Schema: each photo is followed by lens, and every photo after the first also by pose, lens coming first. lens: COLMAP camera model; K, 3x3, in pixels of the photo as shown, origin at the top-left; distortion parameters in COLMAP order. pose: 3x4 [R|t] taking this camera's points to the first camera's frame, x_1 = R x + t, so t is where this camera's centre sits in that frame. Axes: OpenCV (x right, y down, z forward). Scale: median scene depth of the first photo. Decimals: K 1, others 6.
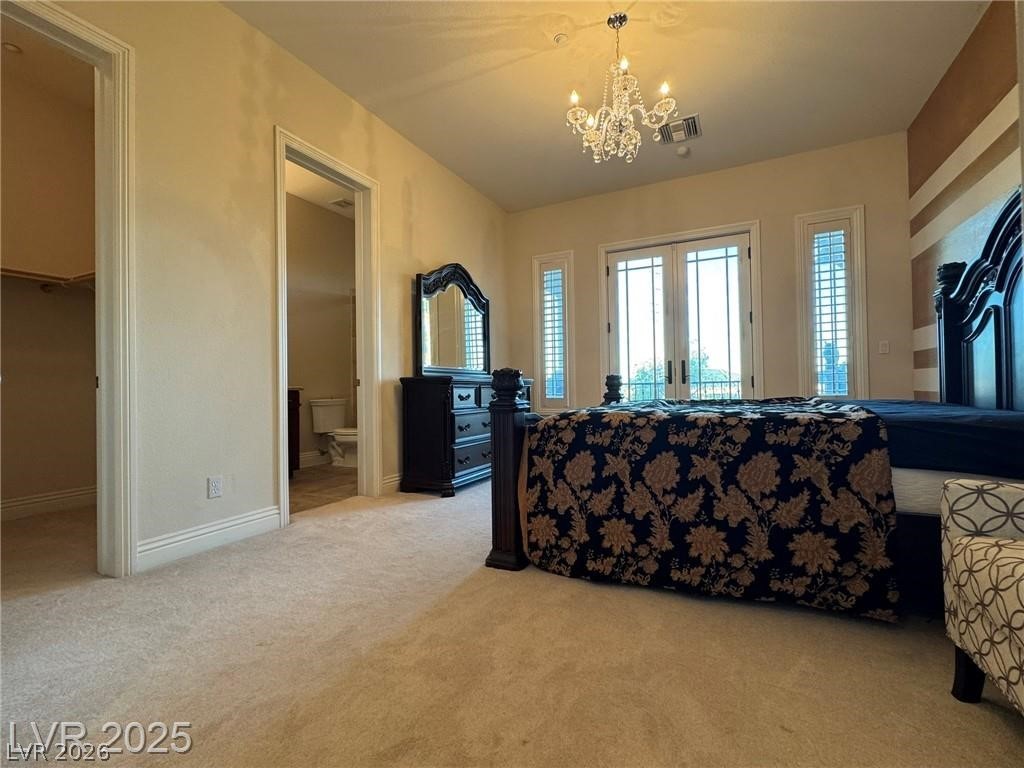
lens RADIAL K [[459.4, 0, 510.4], [0, 459.4, 386.7], [0, 0, 1]] dist [0.002743, 0.000326]
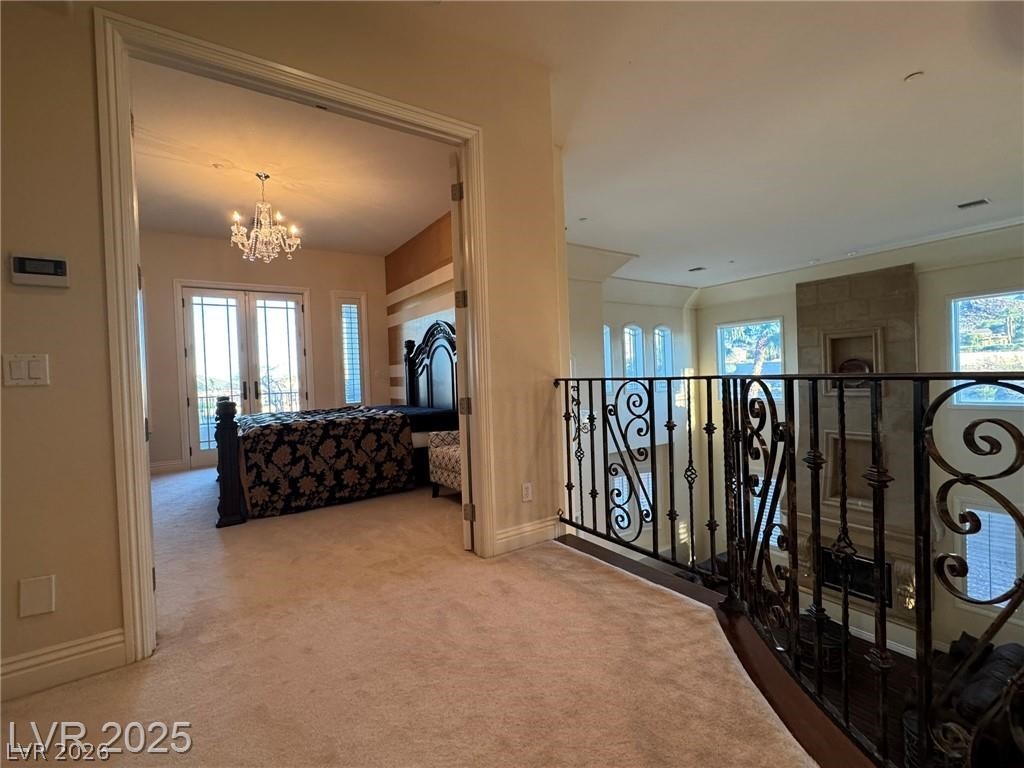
lens RADIAL K [[459.4, 0, 511.1], [0, 459.4, 384.1], [0, 0, 1]] dist [0.002743, 0.000326]
pose [[0.492635, -0.018475, 0.870040, -0.406399], [0.027334, 0.999610, 0.005749, -0.037947], [-0.869807, 0.020950, 0.492948, -0.276654]]
